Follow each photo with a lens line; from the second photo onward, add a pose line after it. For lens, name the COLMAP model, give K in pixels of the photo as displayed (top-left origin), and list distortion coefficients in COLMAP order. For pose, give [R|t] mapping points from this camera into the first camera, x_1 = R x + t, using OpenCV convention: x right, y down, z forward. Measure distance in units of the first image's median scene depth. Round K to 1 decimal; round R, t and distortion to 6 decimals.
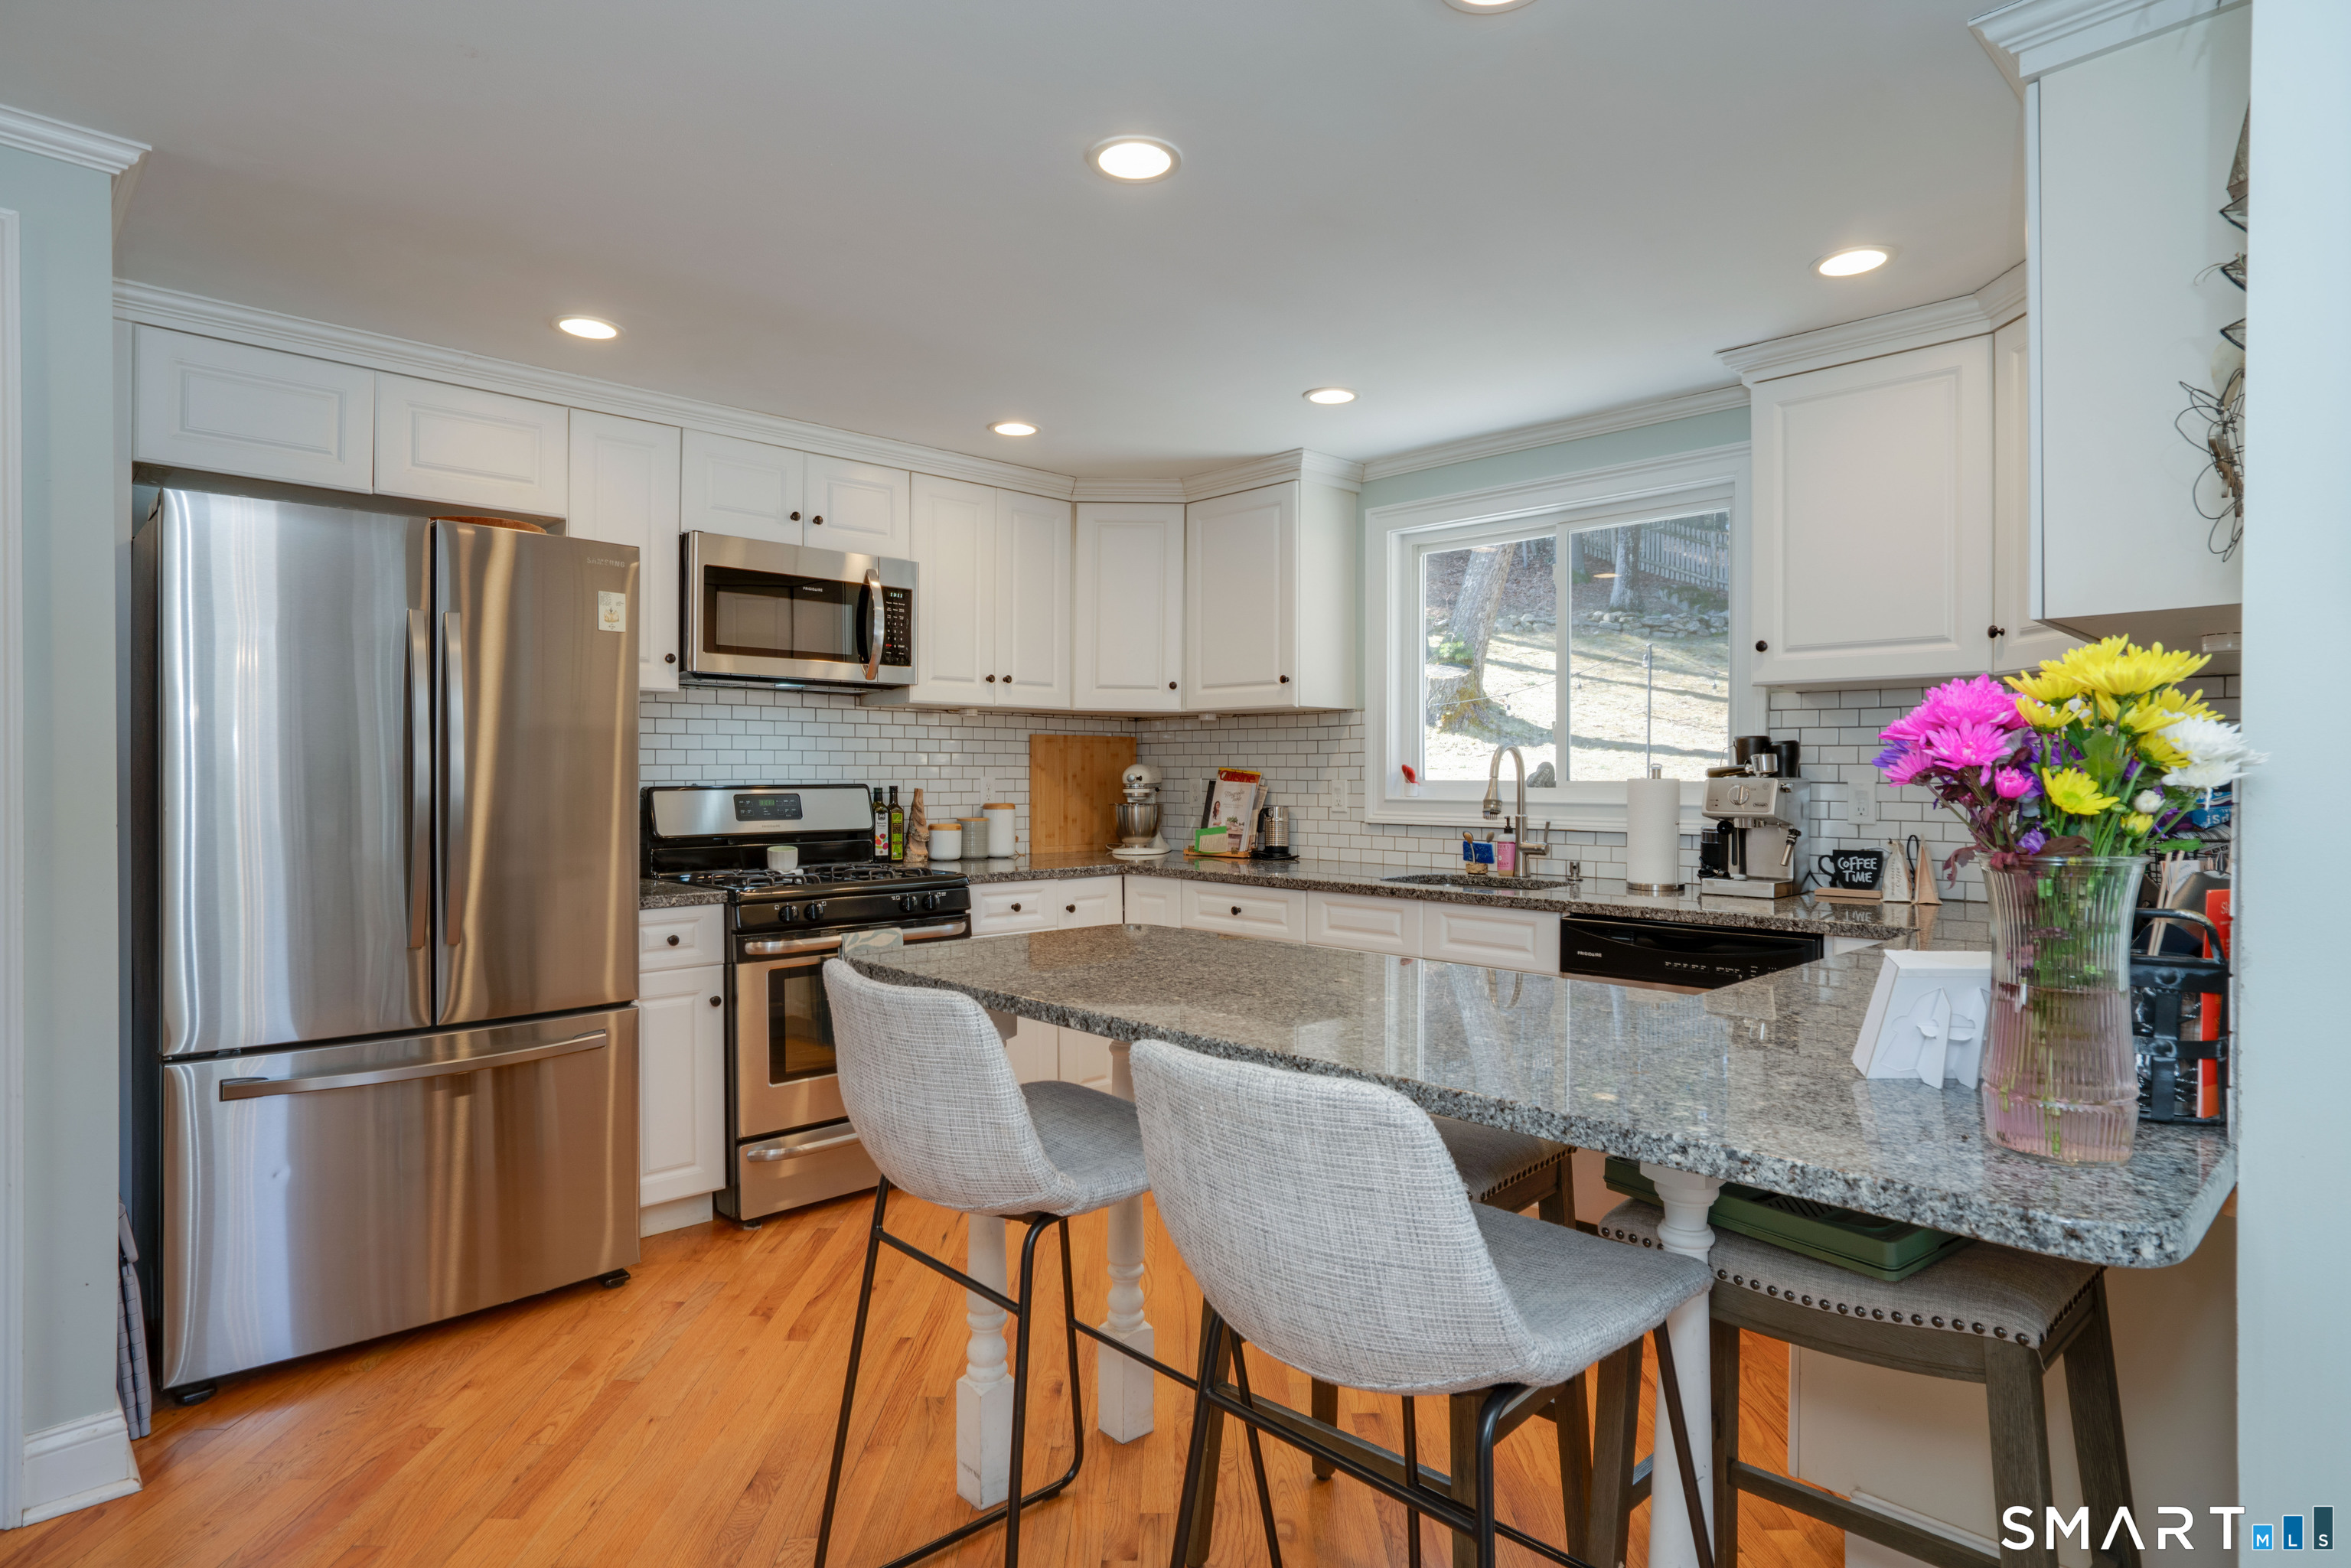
lens RADIAL K [[1080.9, 0, 1164.4], [0, 1080.9, 775.4], [0, 0, 1]] dist [-0.065112, 0.032813]
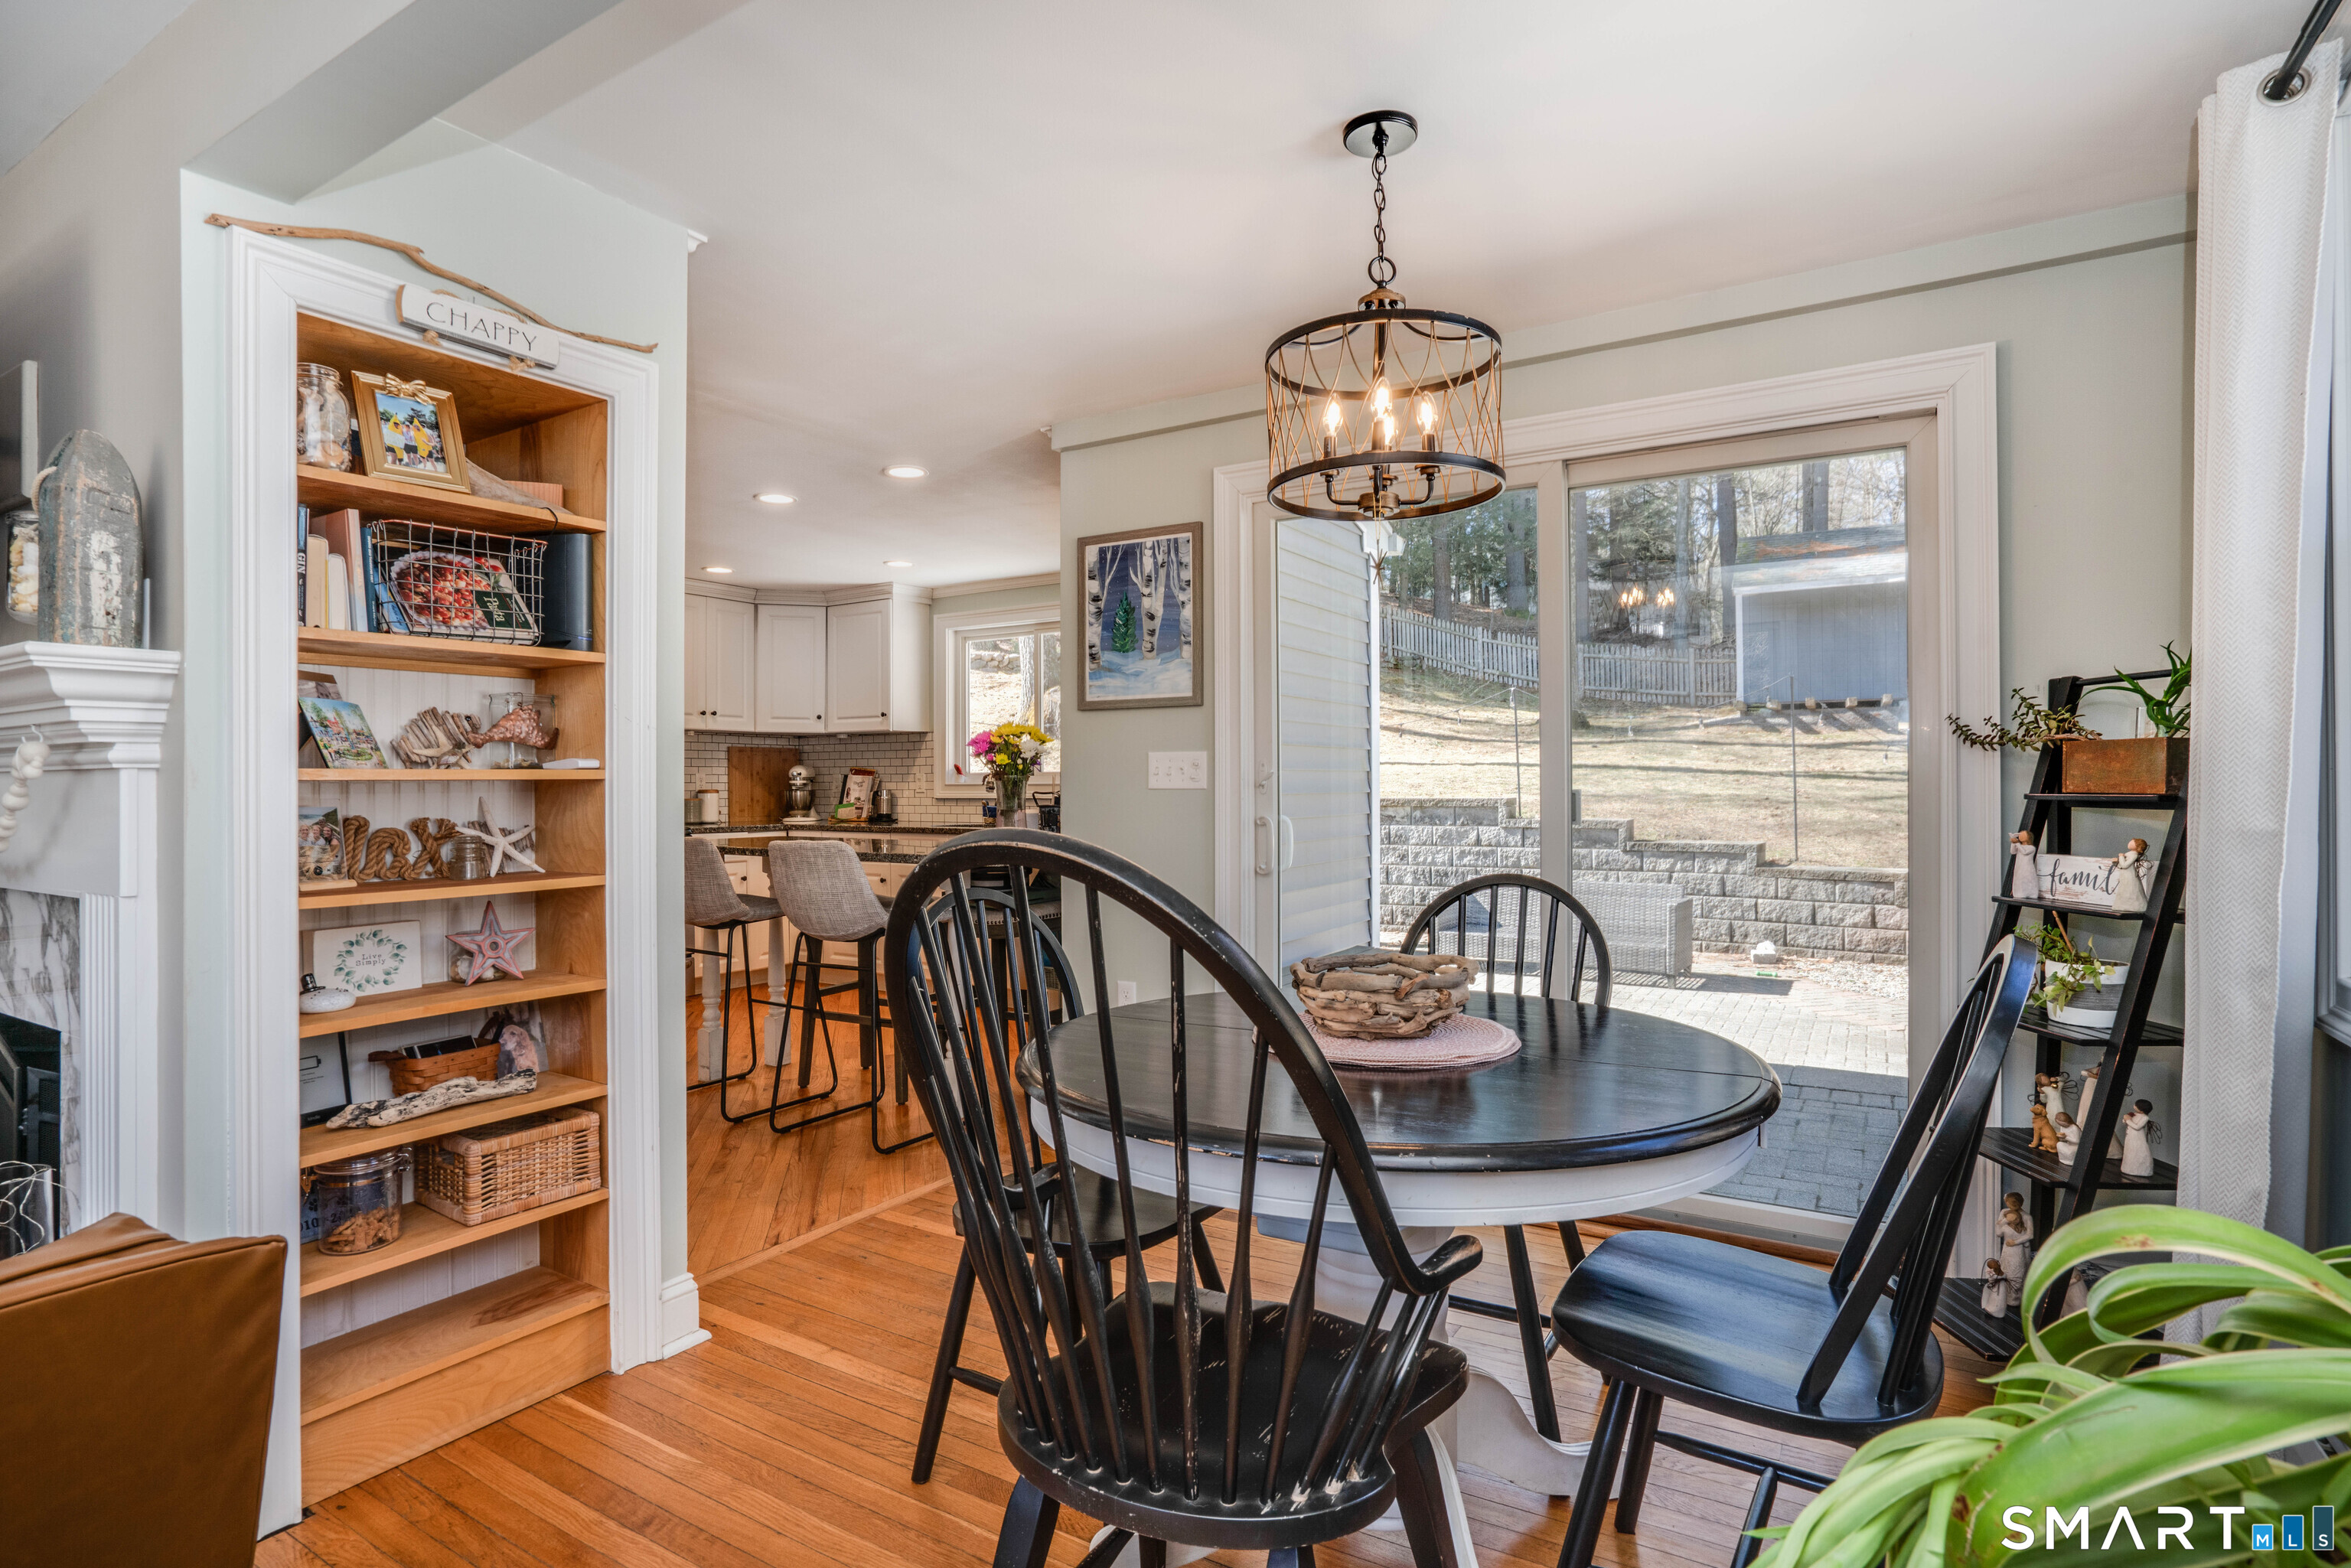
lens RADIAL K [[1080.9, 0, 1164.4], [0, 1080.9, 775.4], [0, 0, 1]] dist [-0.065112, 0.032813]
pose [[0.965237, -0.008466, 0.261239, 0.086314], [0.008586, 0.999963, 0.000681, 0.008686], [-0.261235, 0.001586, 0.965274, -0.713053]]
